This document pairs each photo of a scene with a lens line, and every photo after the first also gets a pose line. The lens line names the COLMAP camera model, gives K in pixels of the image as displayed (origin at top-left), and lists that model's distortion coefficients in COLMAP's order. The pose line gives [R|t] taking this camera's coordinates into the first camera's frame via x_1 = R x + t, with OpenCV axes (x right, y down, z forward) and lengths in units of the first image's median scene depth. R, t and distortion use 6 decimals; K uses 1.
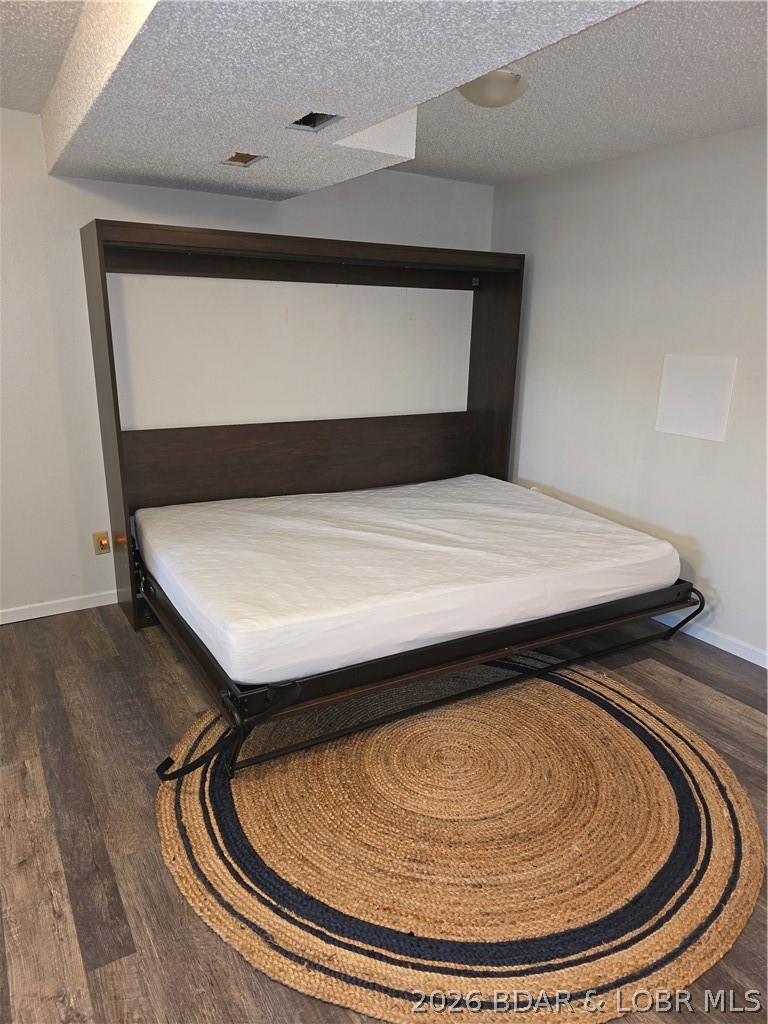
lens RADIAL K [[688.3, 0, 383.5], [0, 688.3, 517.5], [0, 0, 1]] dist [0.043741, -0.040044]
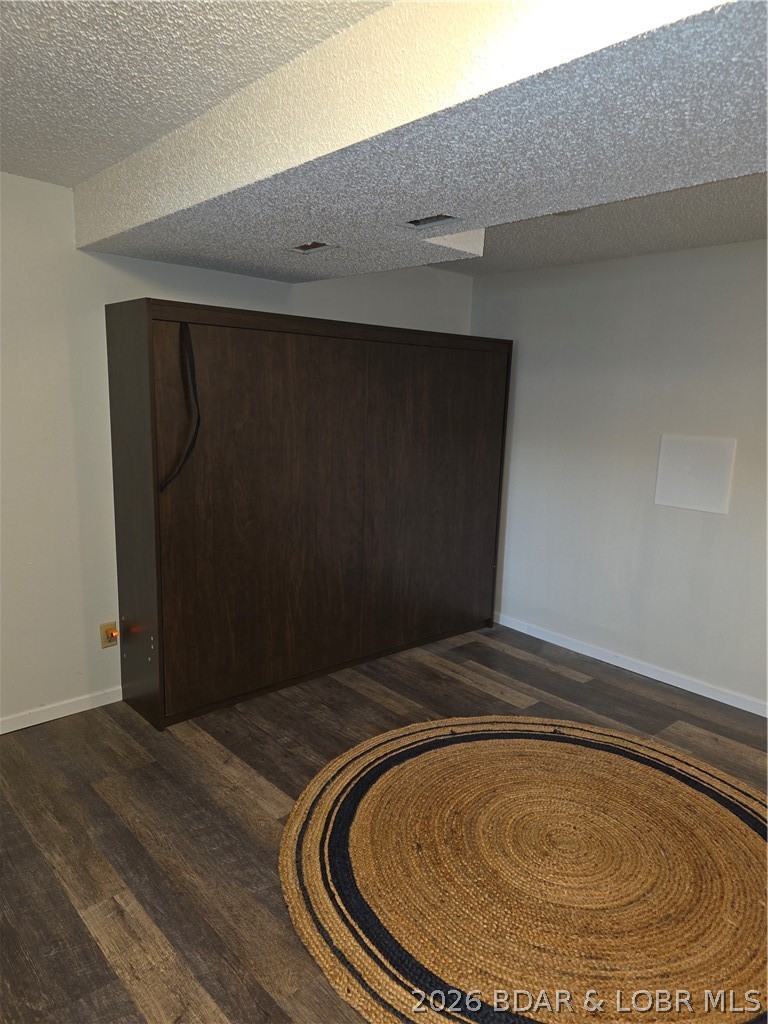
lens RADIAL K [[688.3, 0, 383.5], [0, 688.3, 517.5], [0, 0, 1]] dist [0.043741, -0.040044]
pose [[0.982093, -0.019429, 0.187393, -0.298717], [0.036747, 0.995319, -0.089389, -0.030258], [-0.184779, 0.094674, 0.978209, 0.030879]]
